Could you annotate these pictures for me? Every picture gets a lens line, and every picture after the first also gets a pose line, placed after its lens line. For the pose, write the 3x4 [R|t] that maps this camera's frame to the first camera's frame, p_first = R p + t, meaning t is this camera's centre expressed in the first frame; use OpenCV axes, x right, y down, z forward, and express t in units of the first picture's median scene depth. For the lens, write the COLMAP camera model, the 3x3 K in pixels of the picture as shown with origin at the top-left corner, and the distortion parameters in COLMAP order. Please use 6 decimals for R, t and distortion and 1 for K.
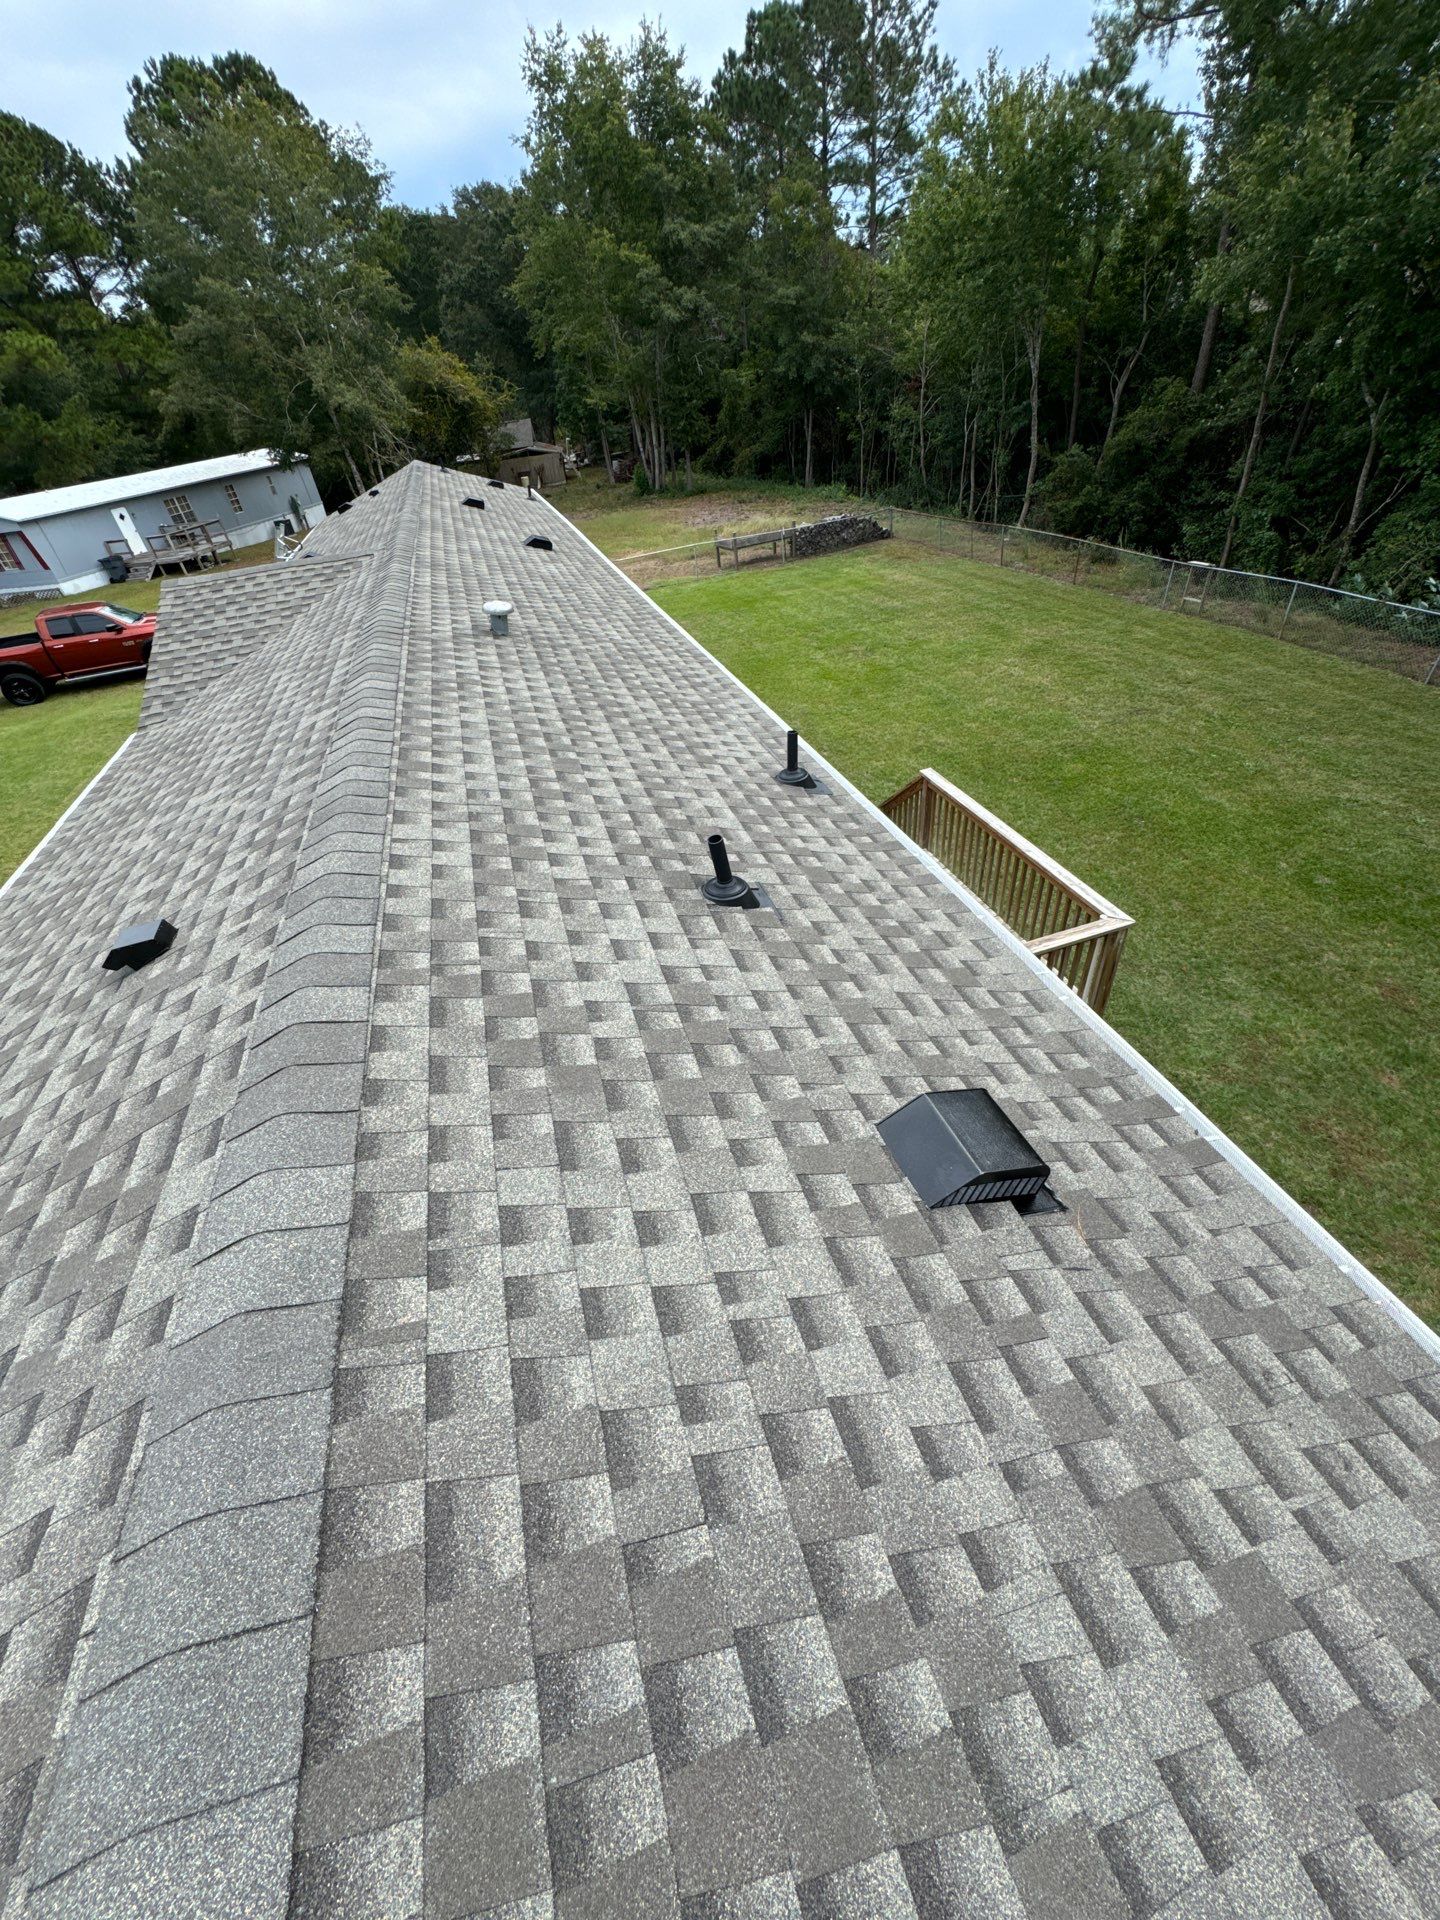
lens RADIAL K [[772.6, 0, 722.9], [0, 772.6, 966.5], [0, 0, 1]] dist [-0.003217, 0.000091]
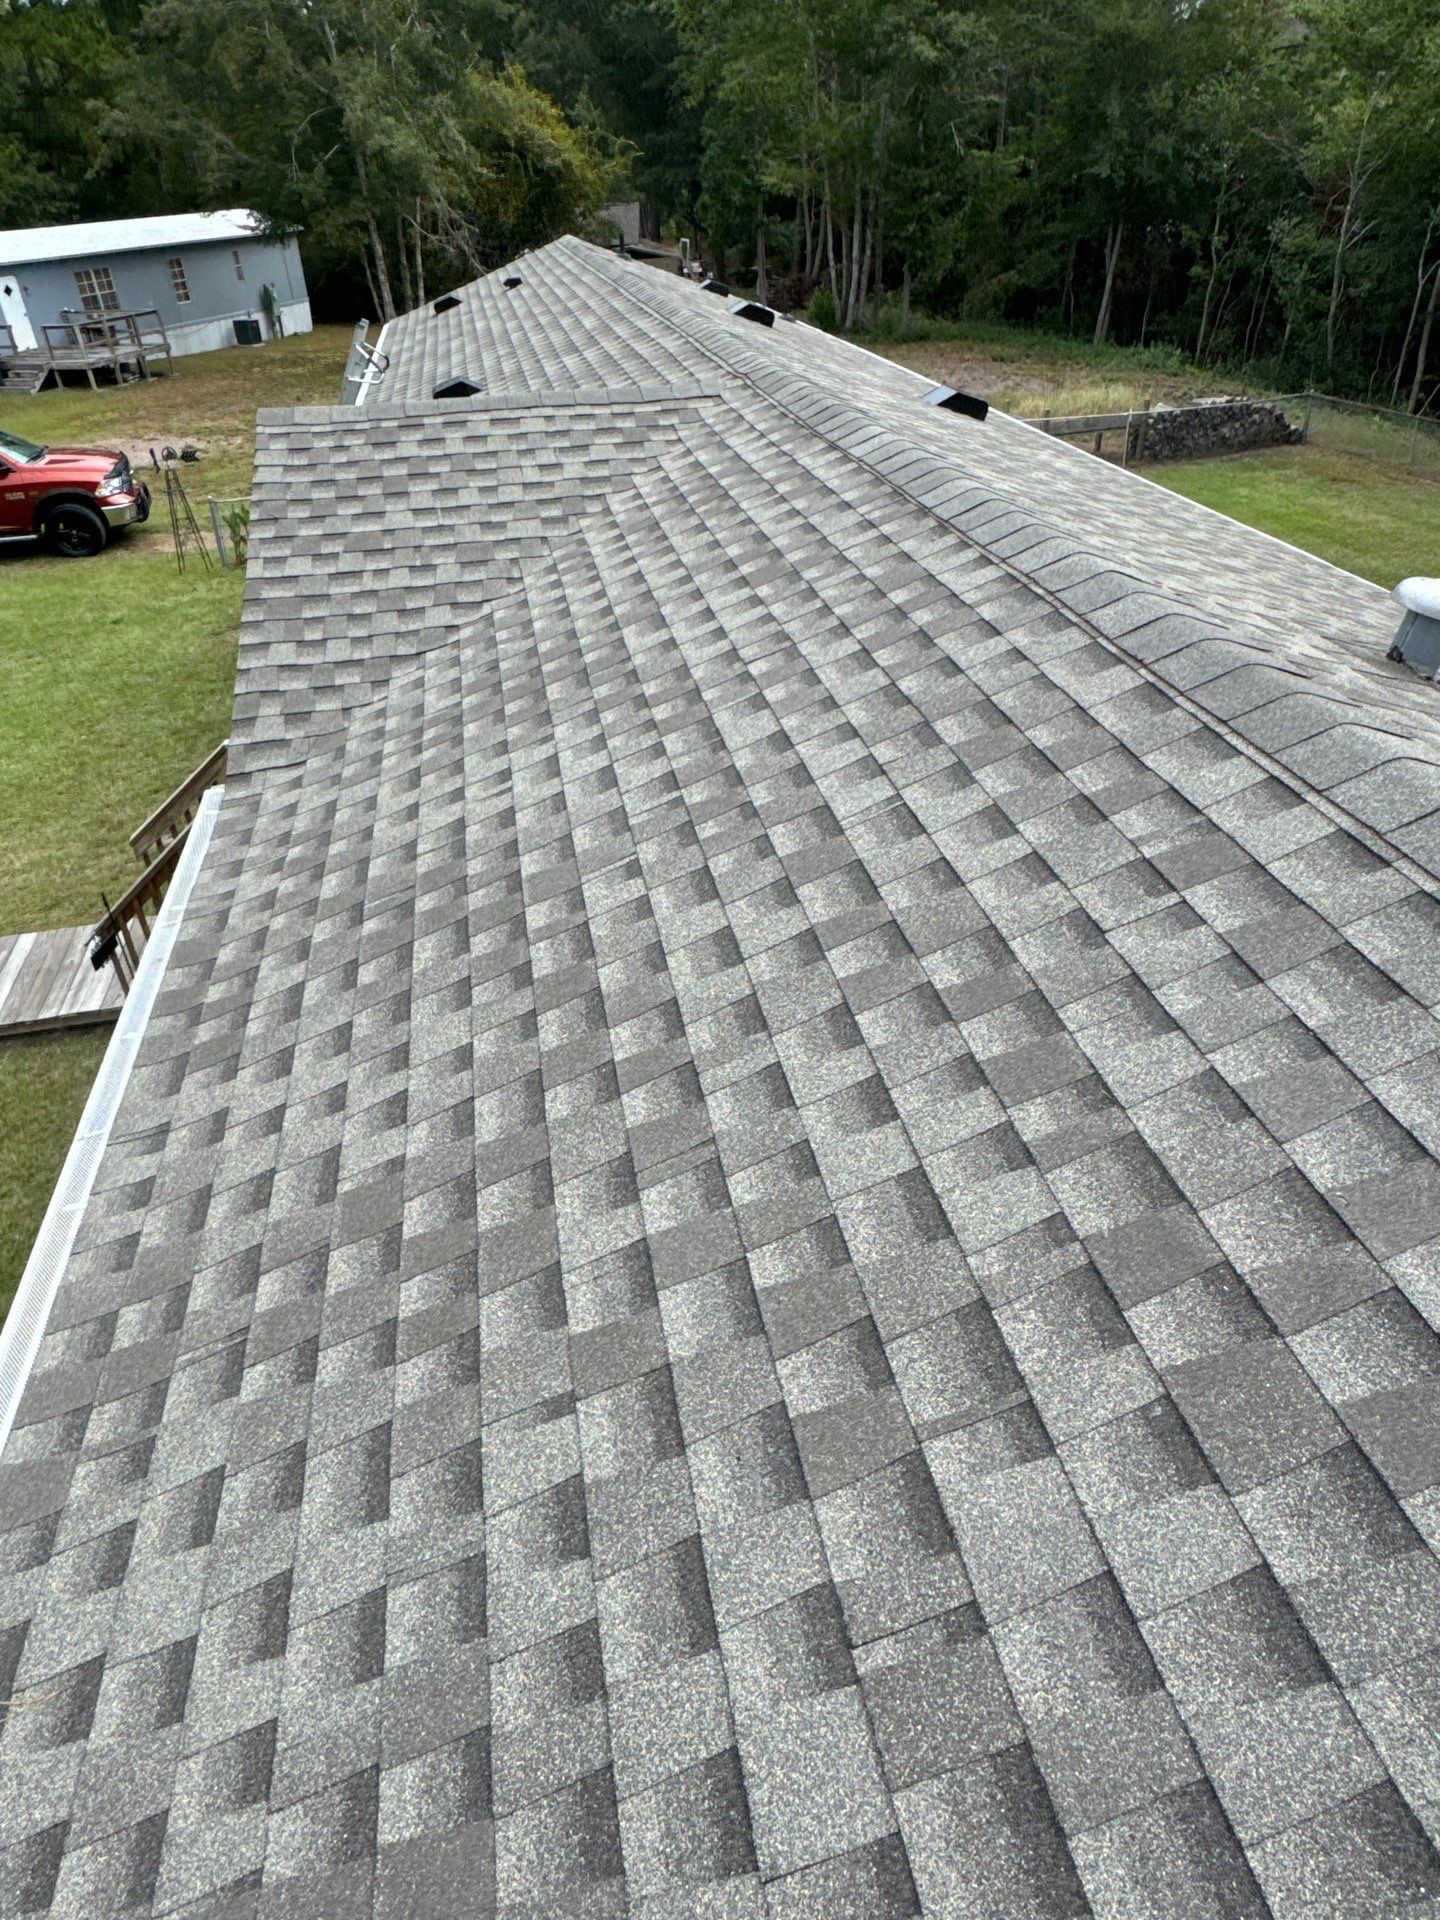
lens RADIAL K [[1227.9, 0, 724.7], [0, 1227.9, 972.9], [0, 0, 1]] dist [0.001087, -0.001879]
pose [[0.991722, 0.117357, -0.052105, -0.090272], [-0.120851, 0.990205, -0.069919, -0.038335], [0.043389, 0.075637, 0.996191, 0.078434]]
